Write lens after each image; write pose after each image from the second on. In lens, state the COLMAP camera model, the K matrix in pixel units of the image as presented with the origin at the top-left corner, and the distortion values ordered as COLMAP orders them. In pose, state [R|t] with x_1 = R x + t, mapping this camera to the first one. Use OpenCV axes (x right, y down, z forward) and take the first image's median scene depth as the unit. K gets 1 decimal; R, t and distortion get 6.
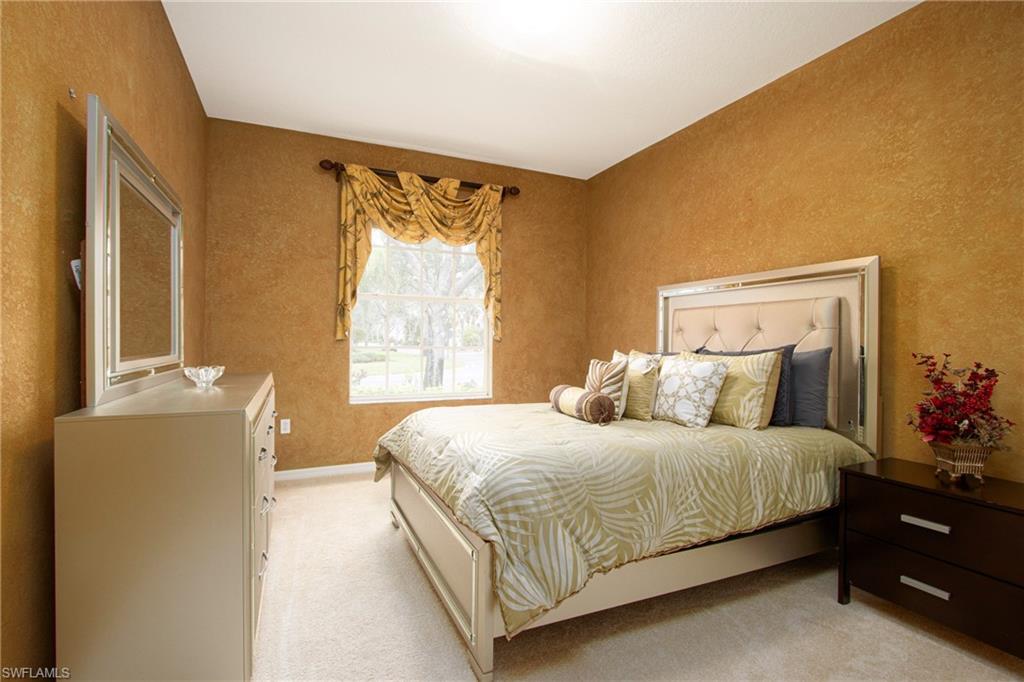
lens RADIAL K [[477.4, 0, 505.3], [0, 477.4, 342.6], [0, 0, 1]] dist [-0.014028, 0.002064]
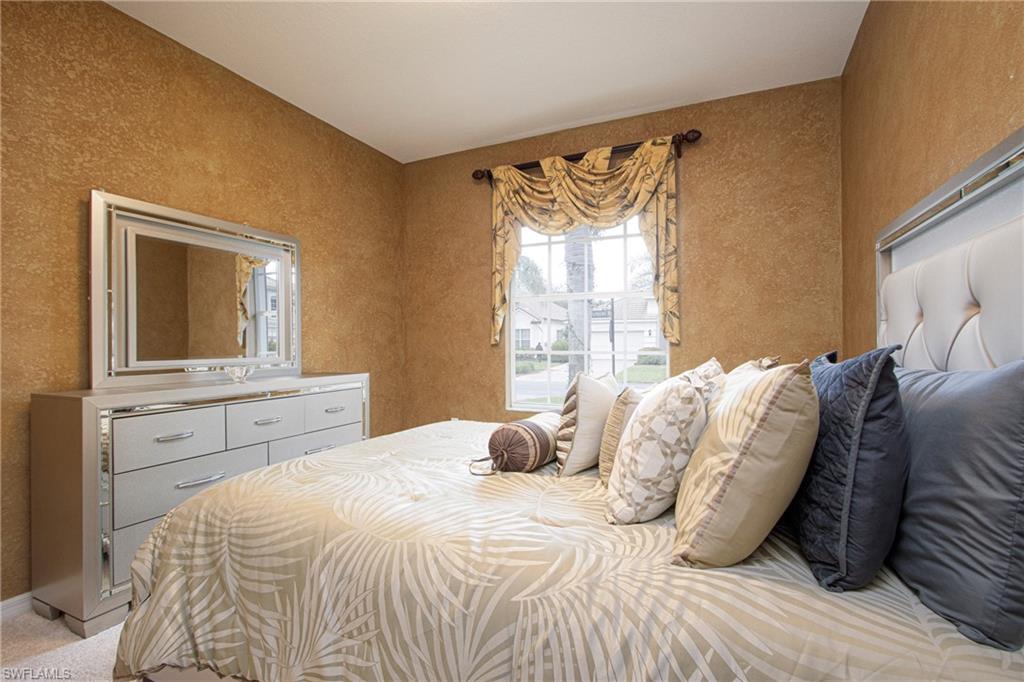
lens RADIAL K [[477.4, 0, 508.4], [0, 477.4, 340.4], [0, 0, 1]] dist [-0.014028, 0.002064]
pose [[0.654107, -0.015571, -0.756242, 0.418605], [0.002819, 0.999831, -0.018149, 0.003583], [0.756397, 0.009739, 0.654040, 0.357867]]
